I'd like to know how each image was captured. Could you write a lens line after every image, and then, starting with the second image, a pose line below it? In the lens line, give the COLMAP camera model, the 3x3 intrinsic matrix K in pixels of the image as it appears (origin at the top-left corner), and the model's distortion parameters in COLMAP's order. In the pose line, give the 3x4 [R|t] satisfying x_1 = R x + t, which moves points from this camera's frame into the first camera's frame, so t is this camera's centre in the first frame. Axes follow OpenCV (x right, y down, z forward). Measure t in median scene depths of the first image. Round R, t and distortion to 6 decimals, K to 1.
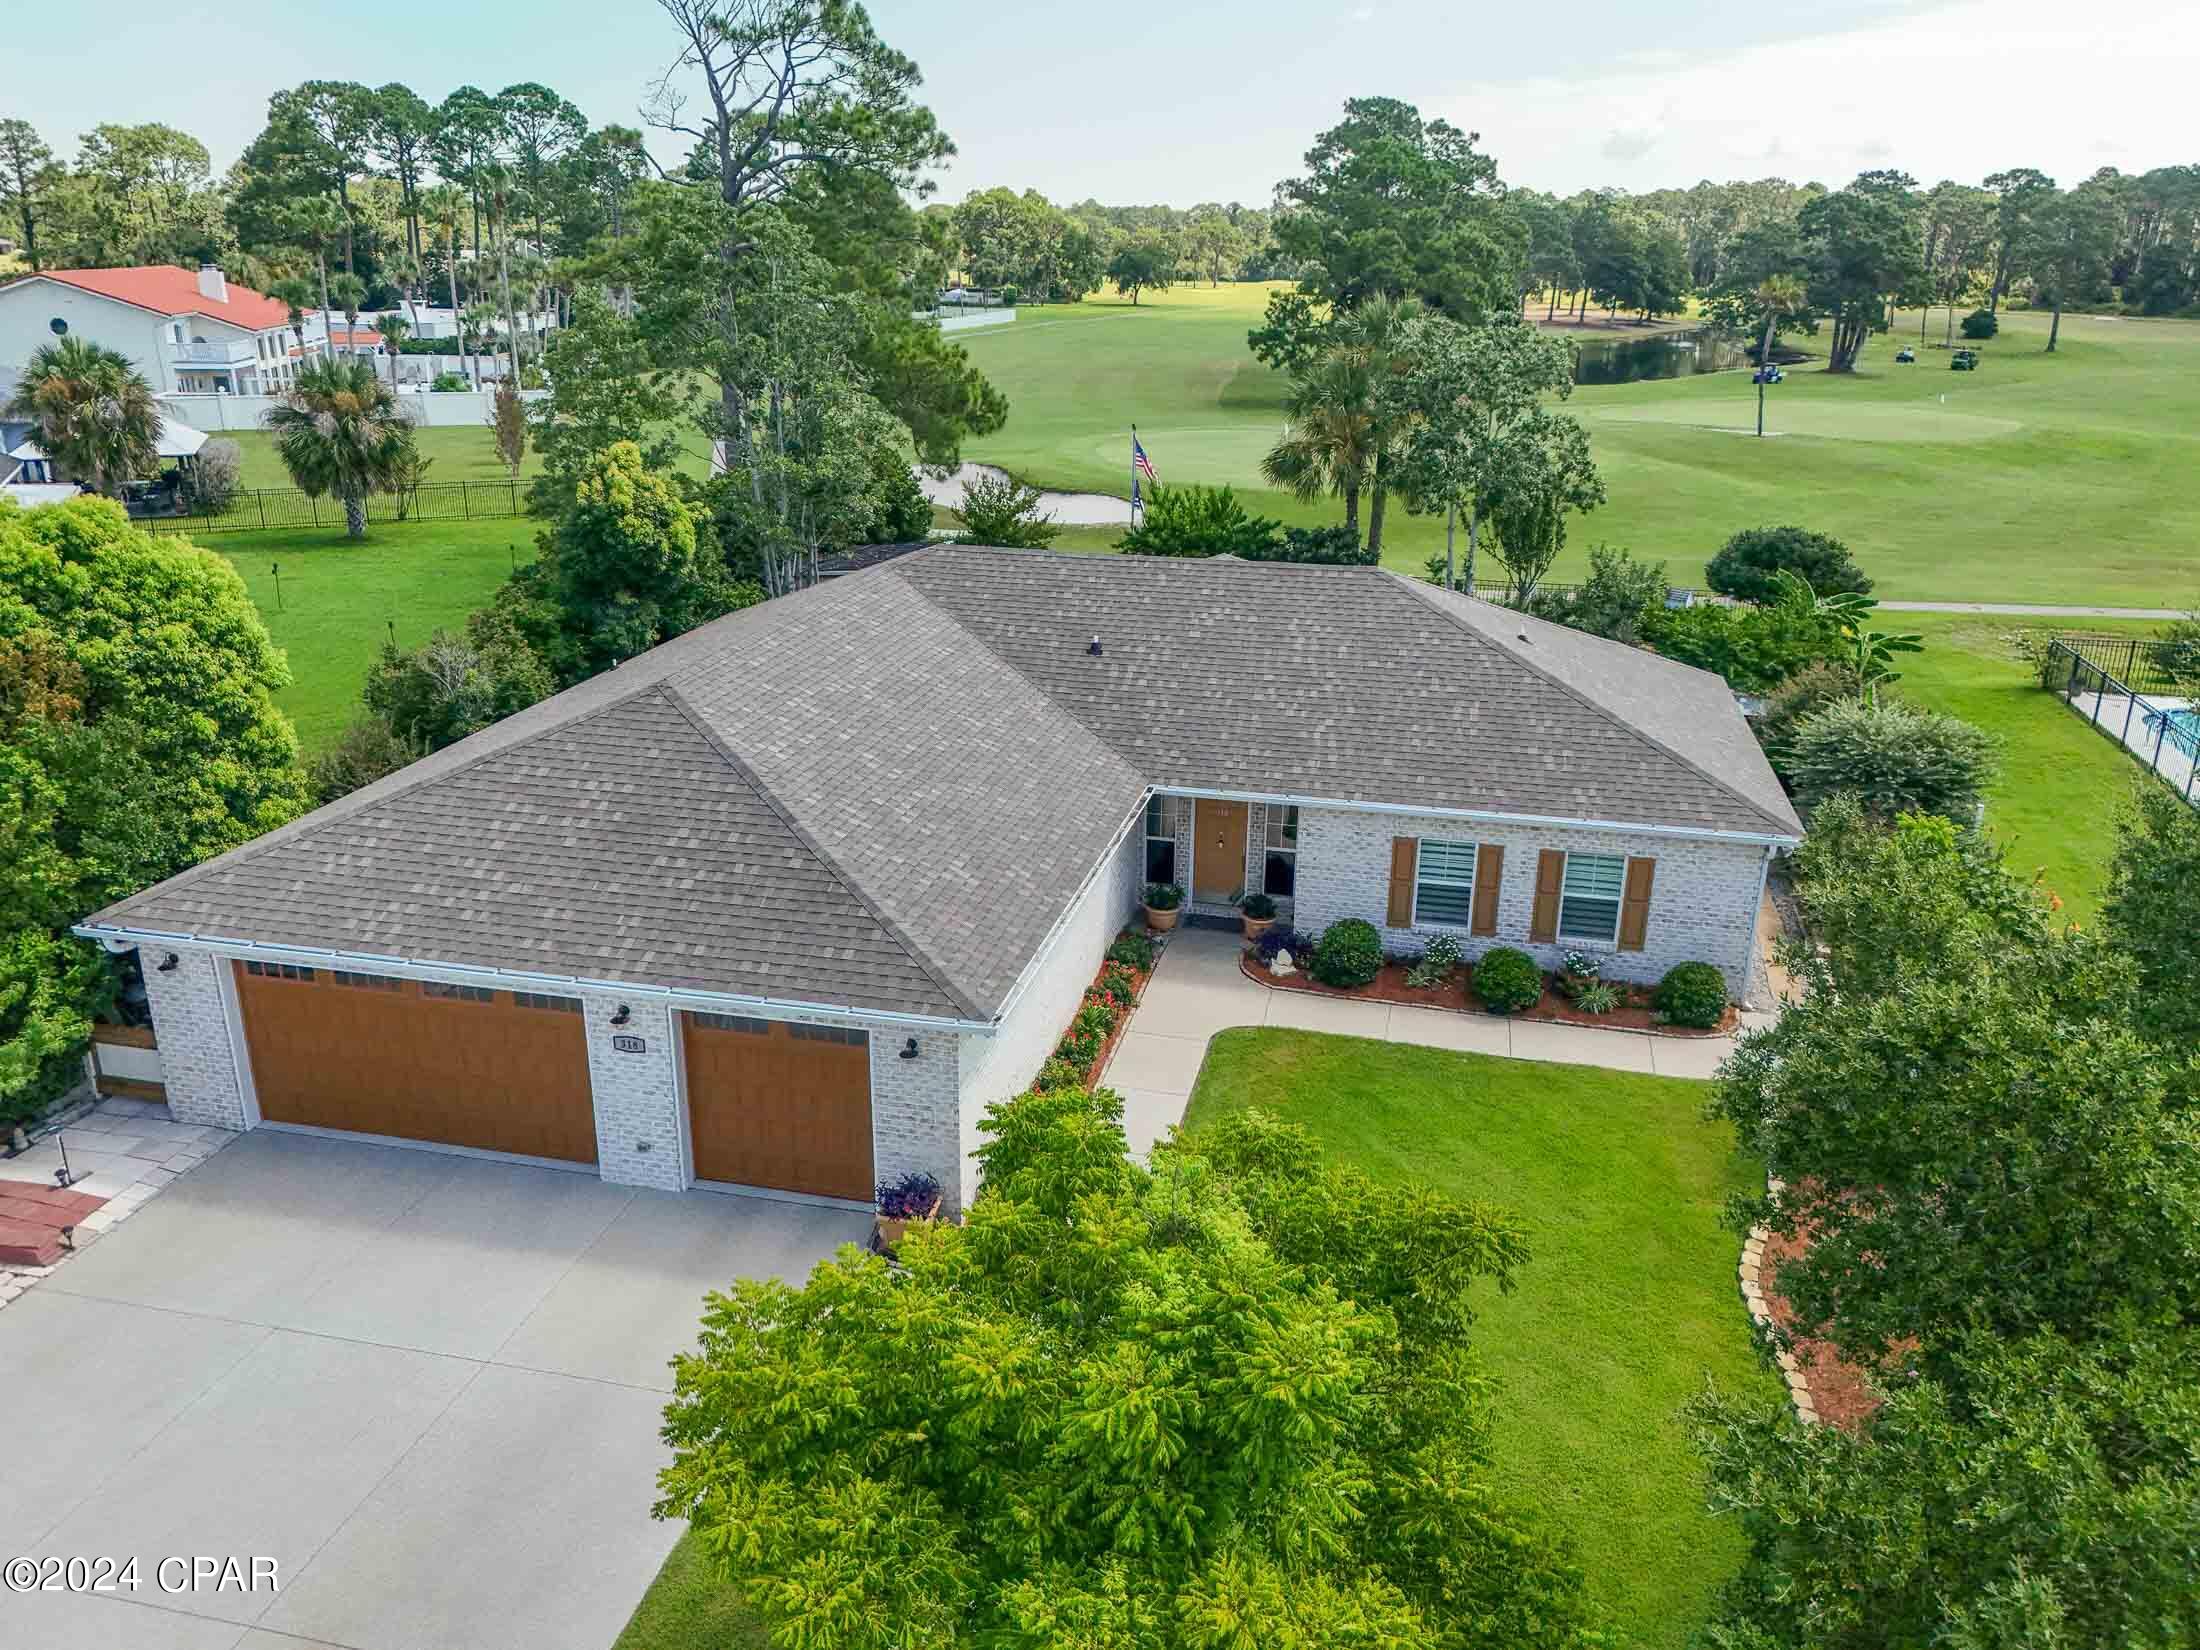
lens RADIAL K [[1608.6, 0, 1100.0], [0, 1608.6, 825.0], [0, 0, 1]] dist [0.053399, -0.034878]
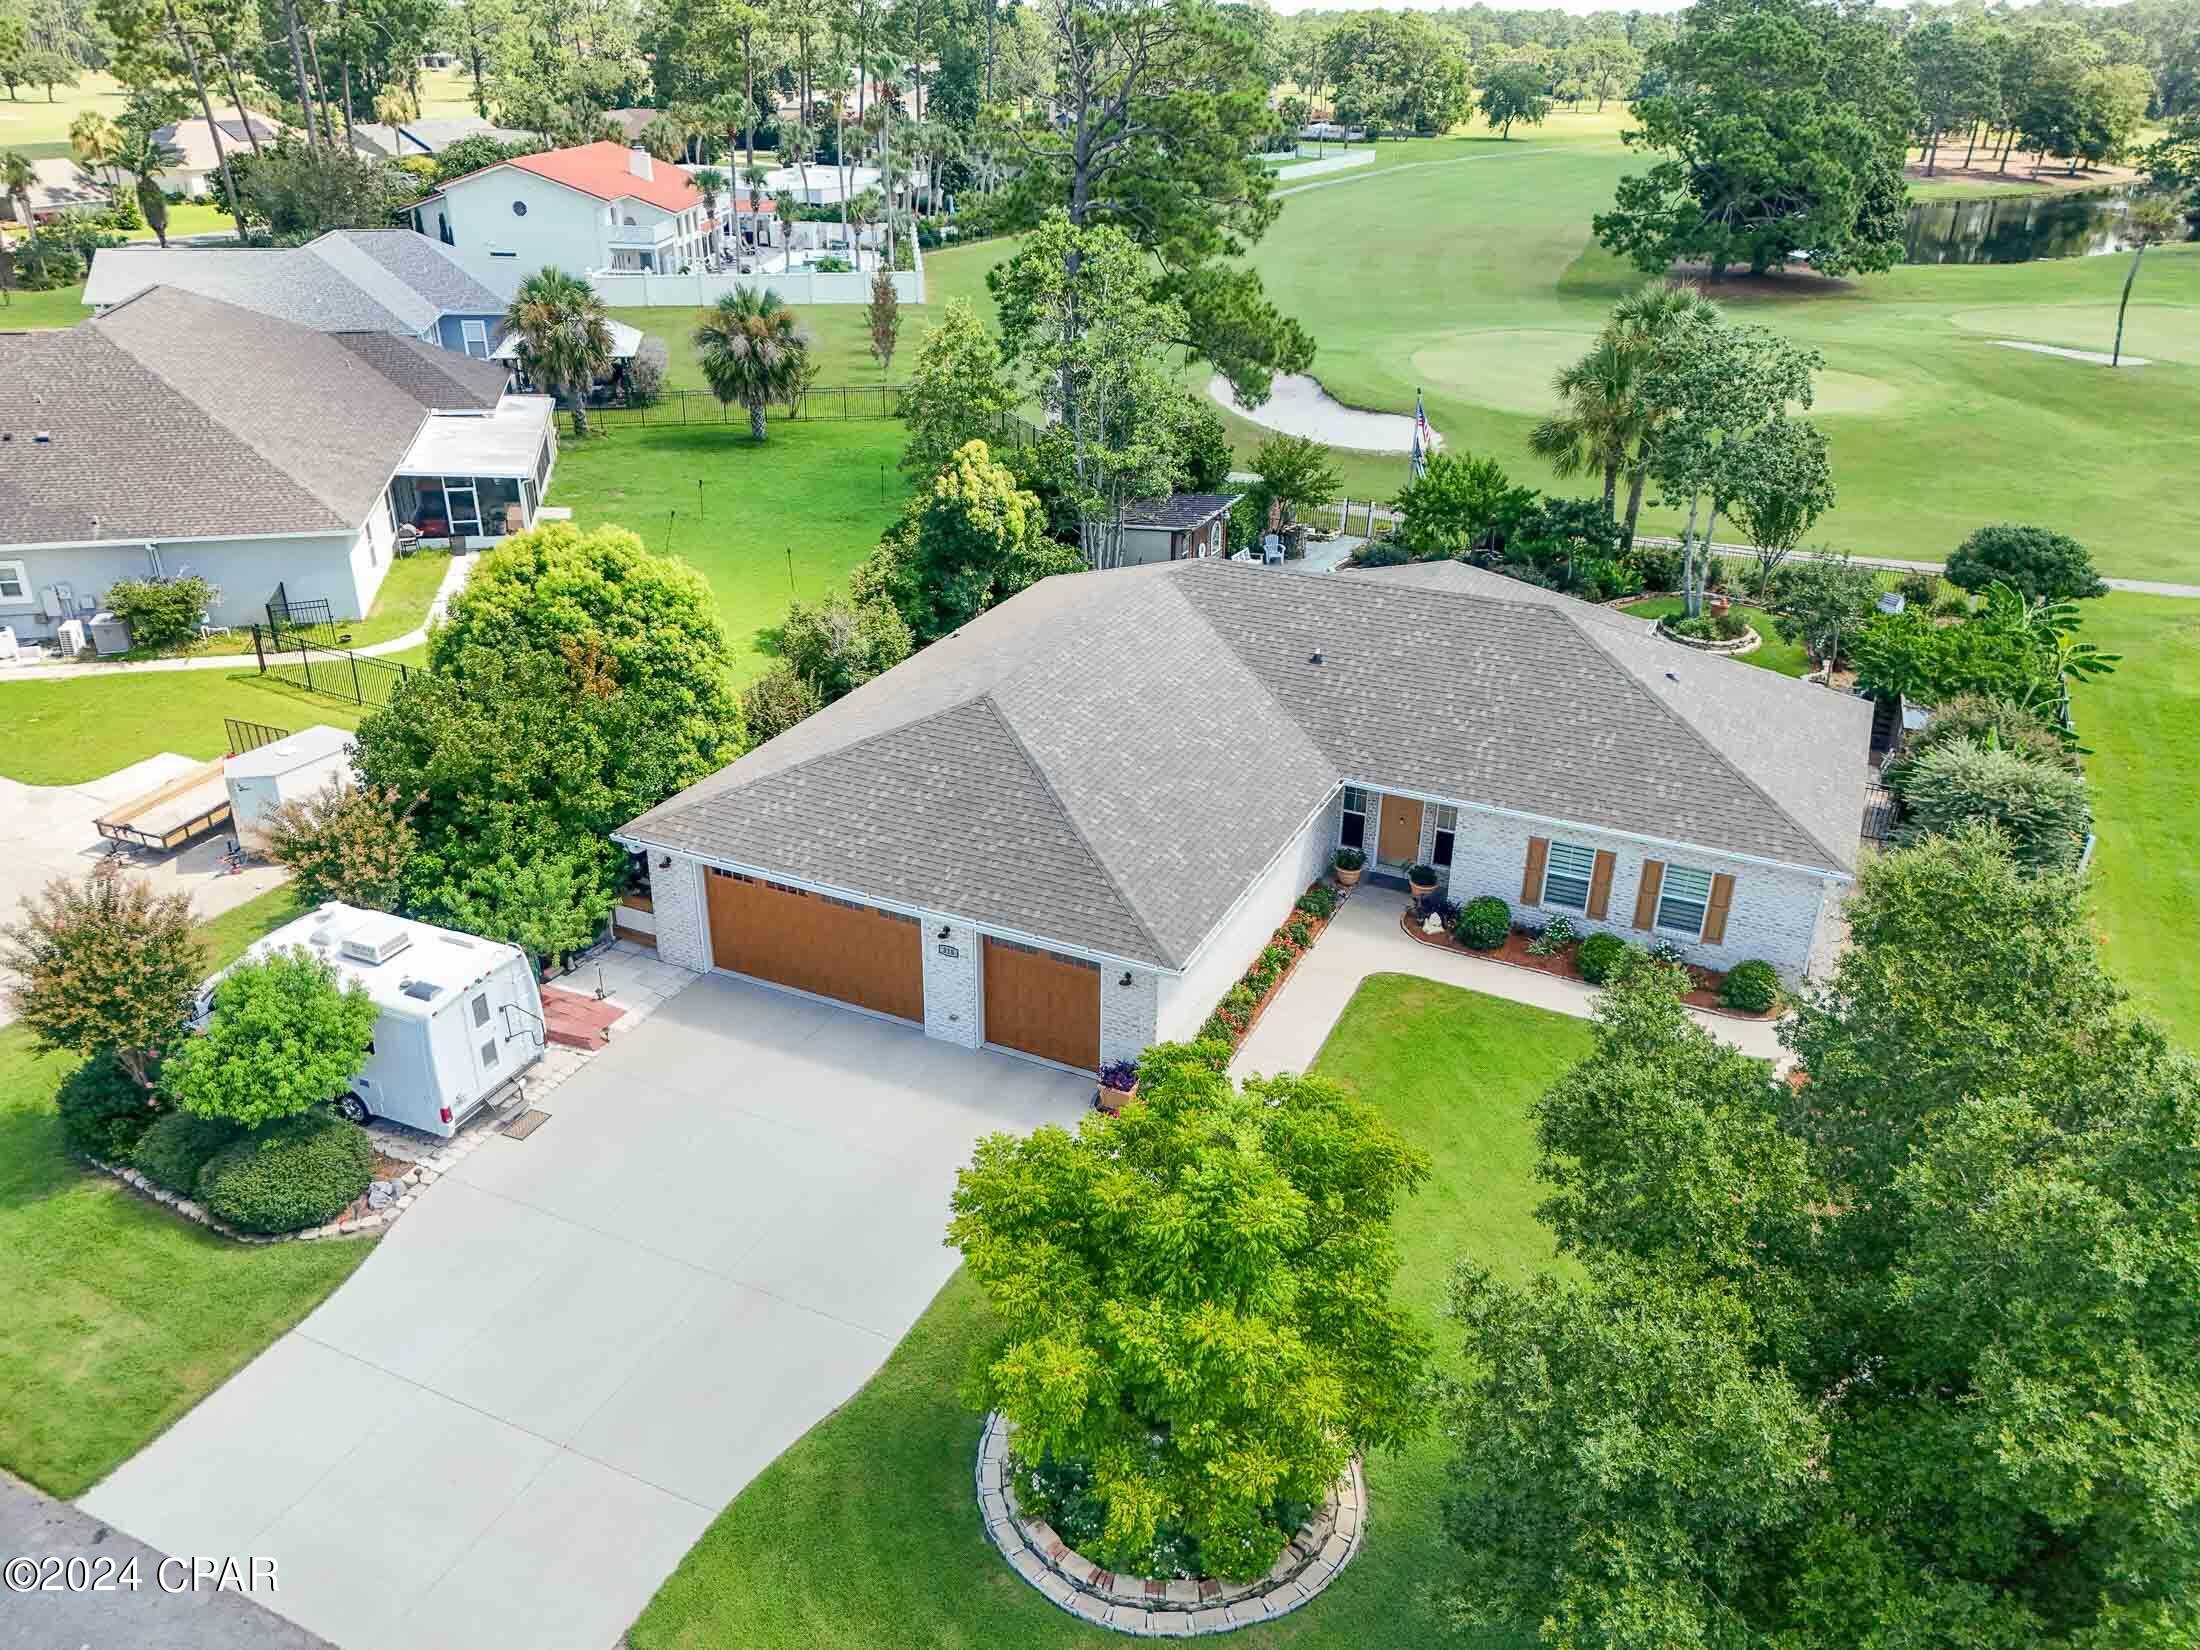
lens RADIAL K [[1579.2, 0, 1100.0], [0, 1579.2, 825.0], [0, 0, 1]] dist [0.095429, -0.104704]
pose [[0.977709, 0.091704, -0.188878, 0.088549], [-0.071933, 0.991435, 0.109009, -0.117958], [0.197256, -0.092993, 0.975931, -0.308972]]
